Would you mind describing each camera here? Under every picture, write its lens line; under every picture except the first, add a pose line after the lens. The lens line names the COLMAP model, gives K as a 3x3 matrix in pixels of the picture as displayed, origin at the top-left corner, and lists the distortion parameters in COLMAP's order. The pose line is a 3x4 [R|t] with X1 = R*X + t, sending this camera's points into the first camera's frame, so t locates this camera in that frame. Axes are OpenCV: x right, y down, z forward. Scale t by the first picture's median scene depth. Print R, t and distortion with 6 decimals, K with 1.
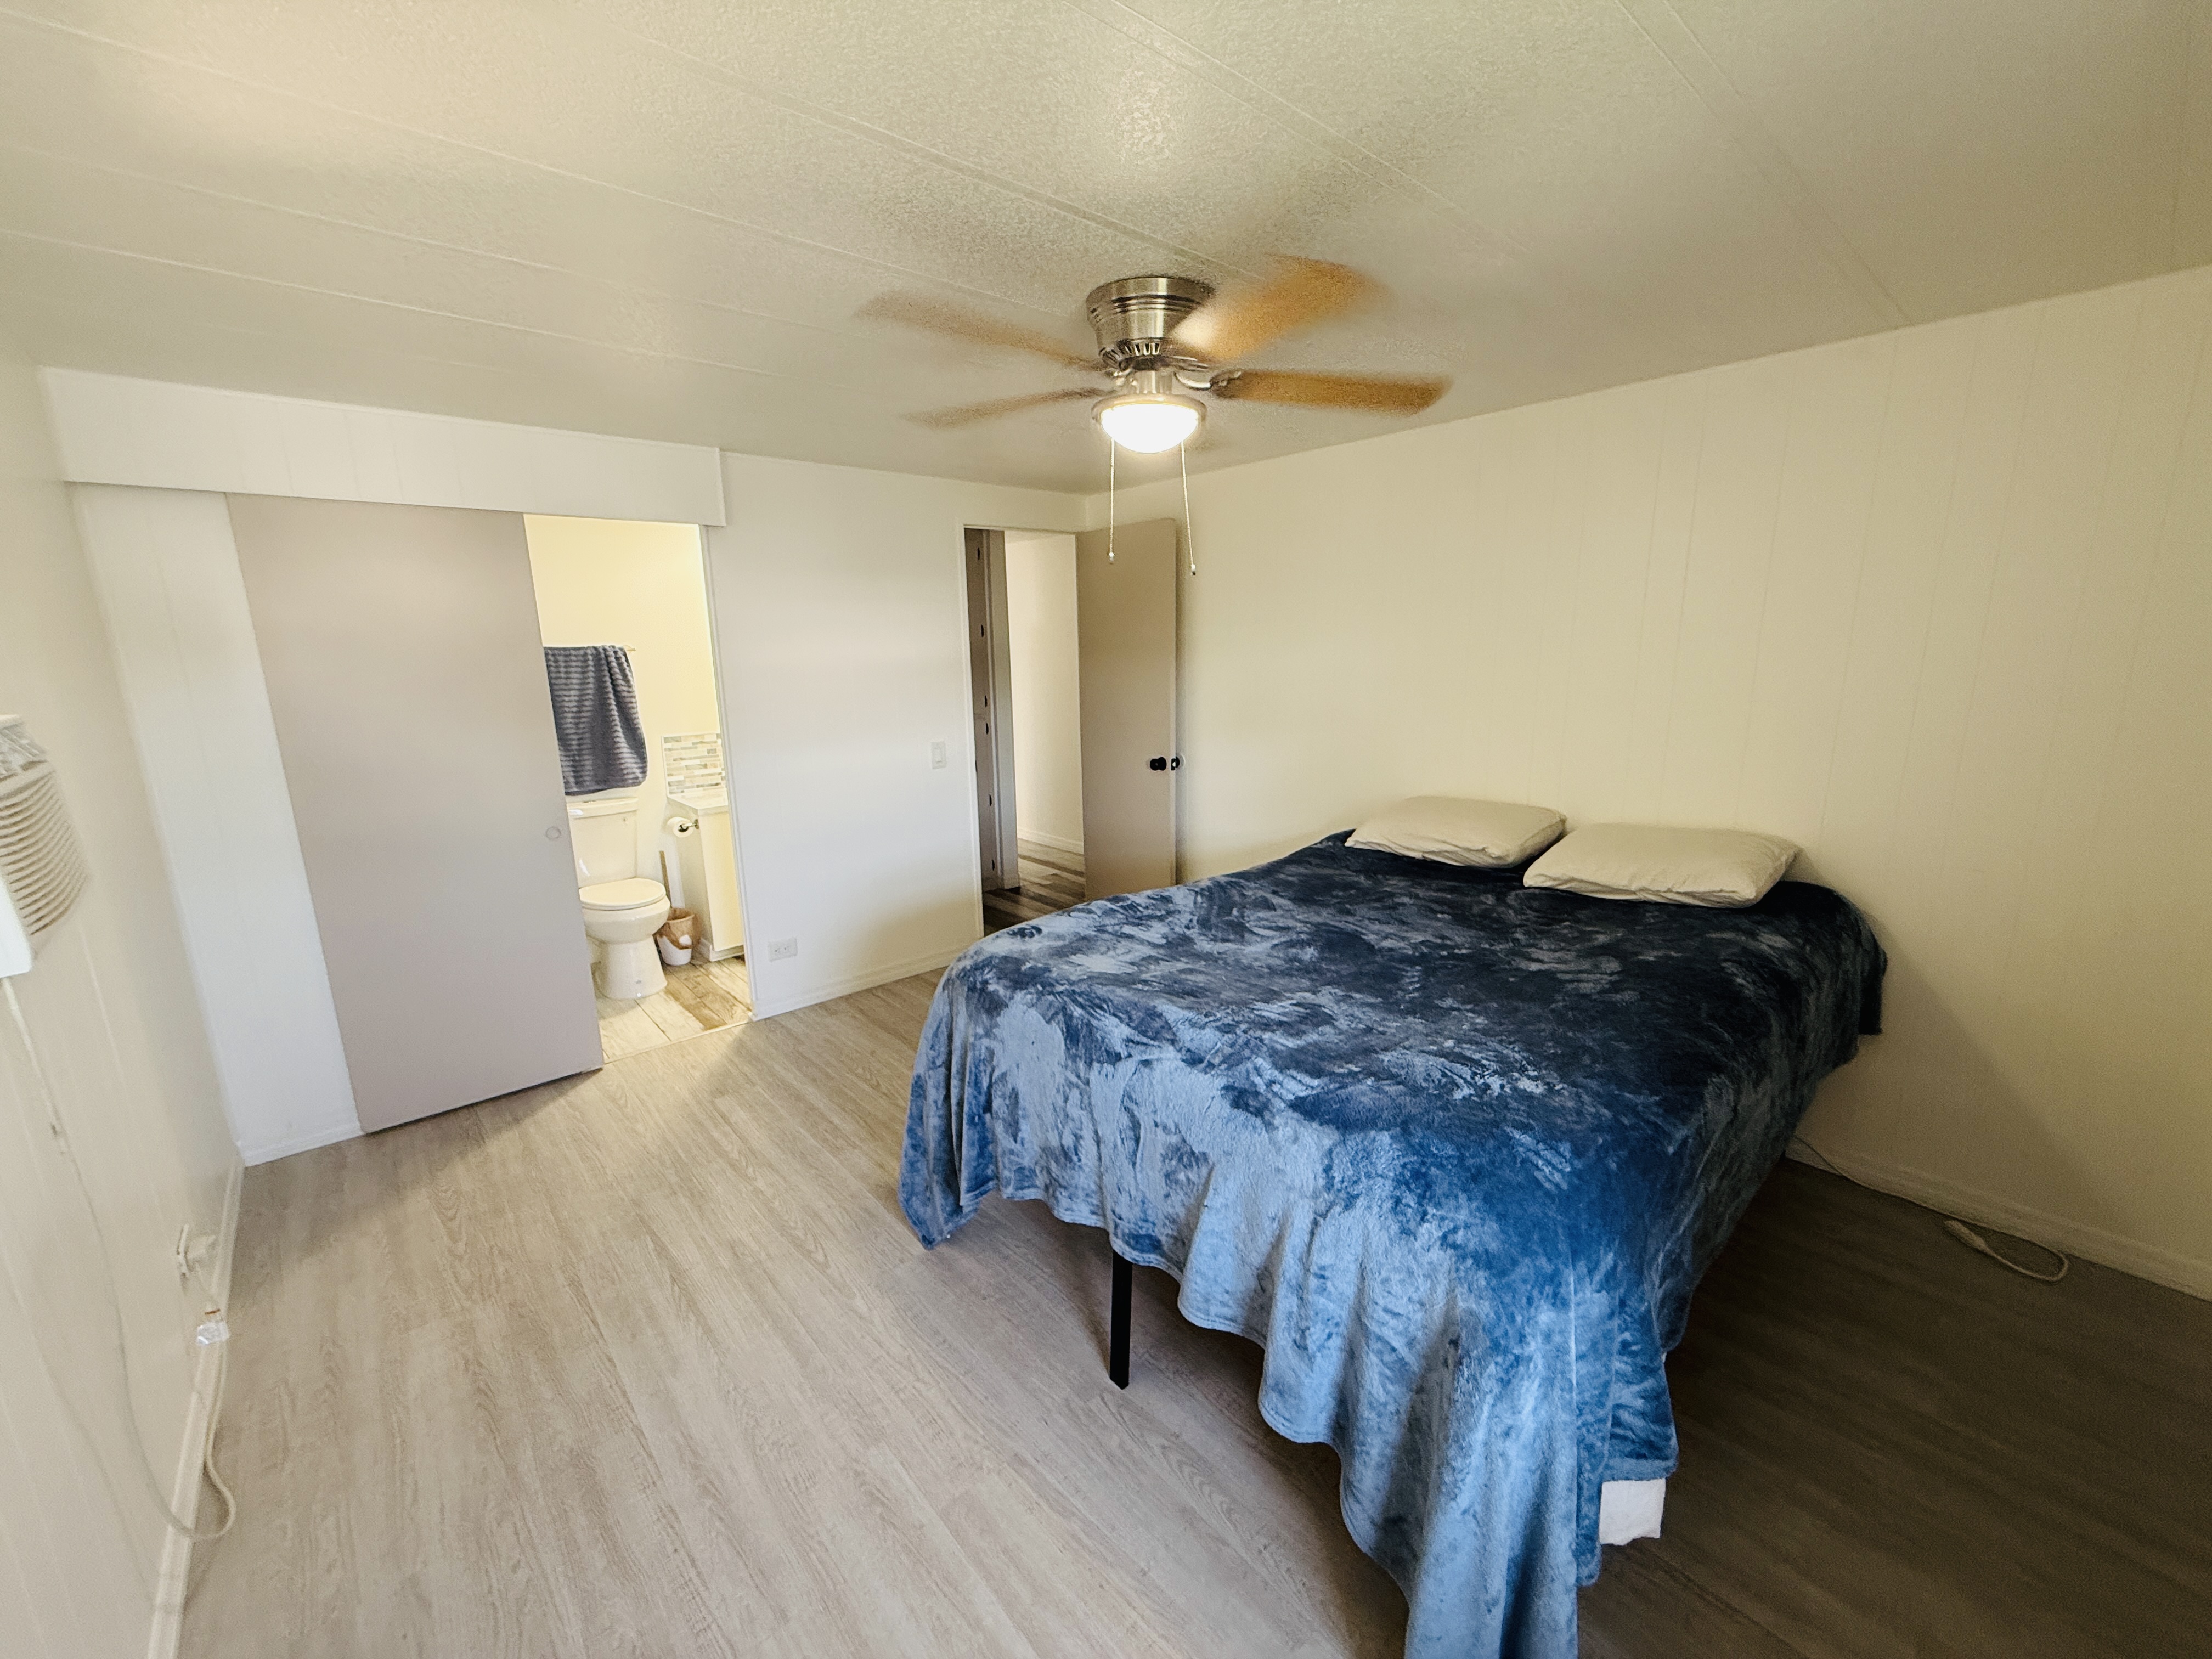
lens RADIAL K [[883.9, 0, 1105.5], [0, 883.9, 827.2], [0, 0, 1]] dist [0.003178, -0.000160]
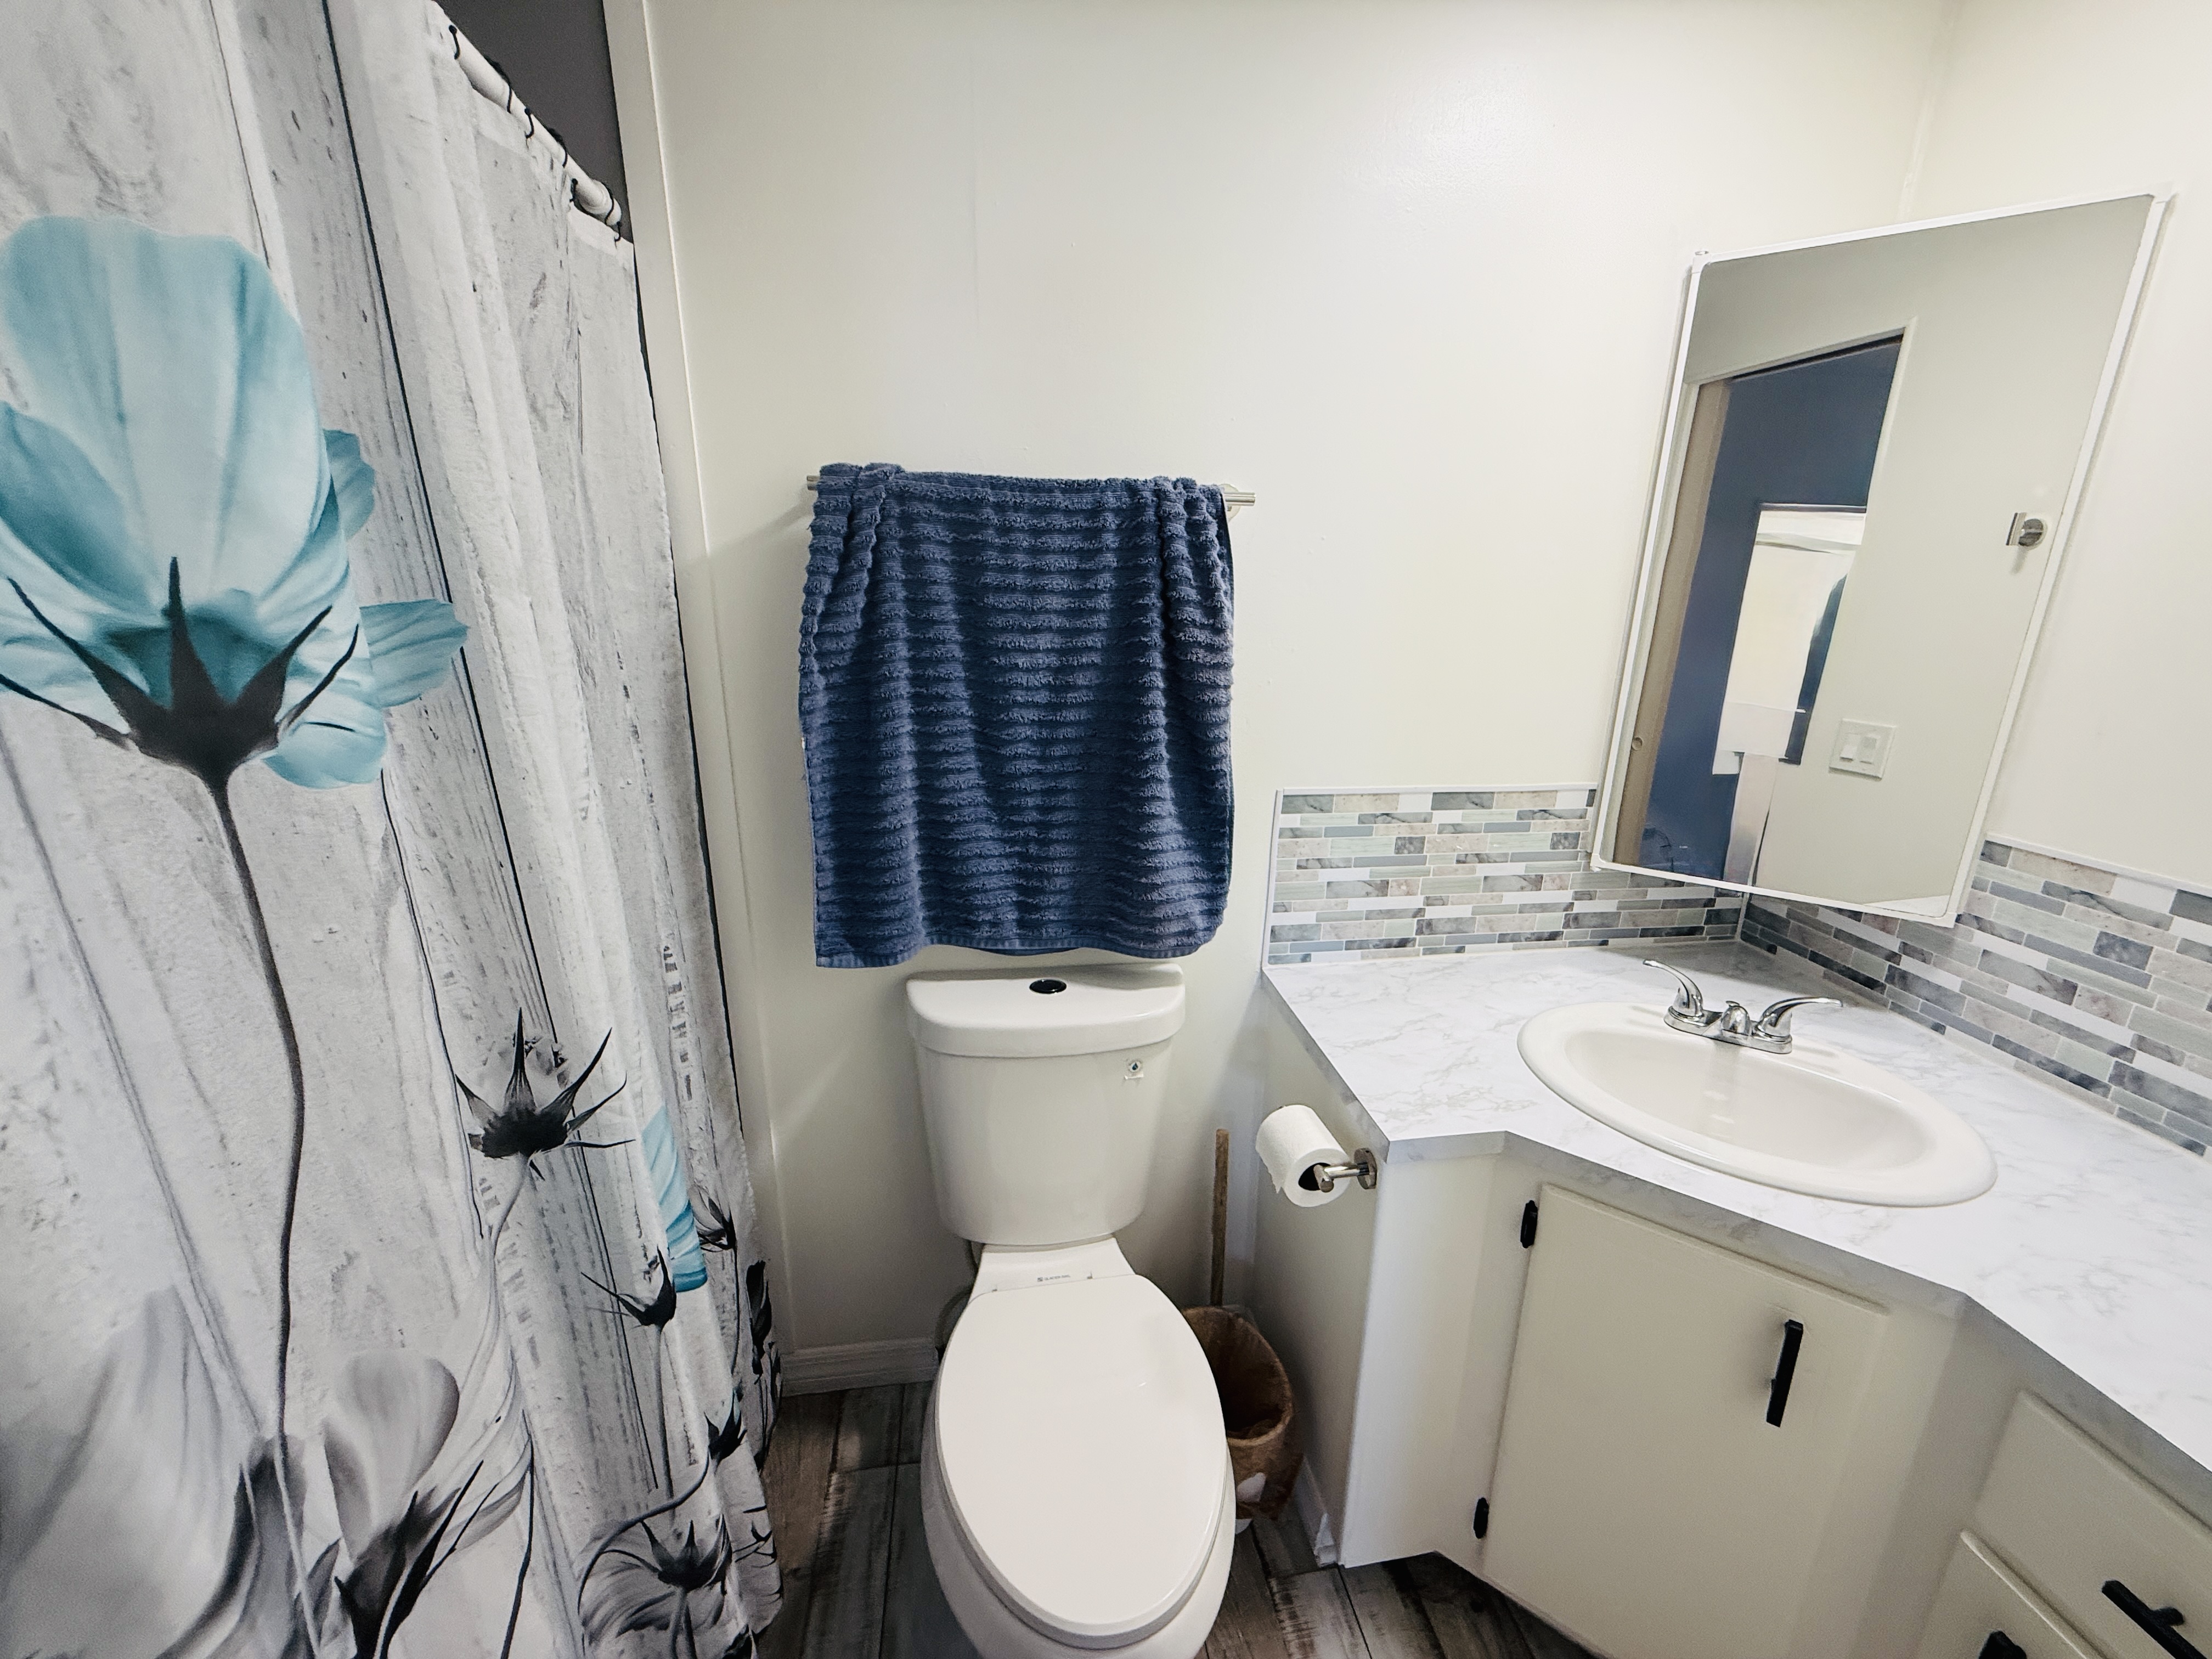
lens RADIAL K [[883.9, 0, 1123.0], [0, 883.9, 828.9], [0, 0, 1]] dist [0.003178, -0.000160]
pose [[0.846343, 0.178510, -0.501834, -0.404391], [-0.140060, 0.983597, 0.113670, -0.123070], [0.513893, -0.025917, 0.857462, 0.730069]]
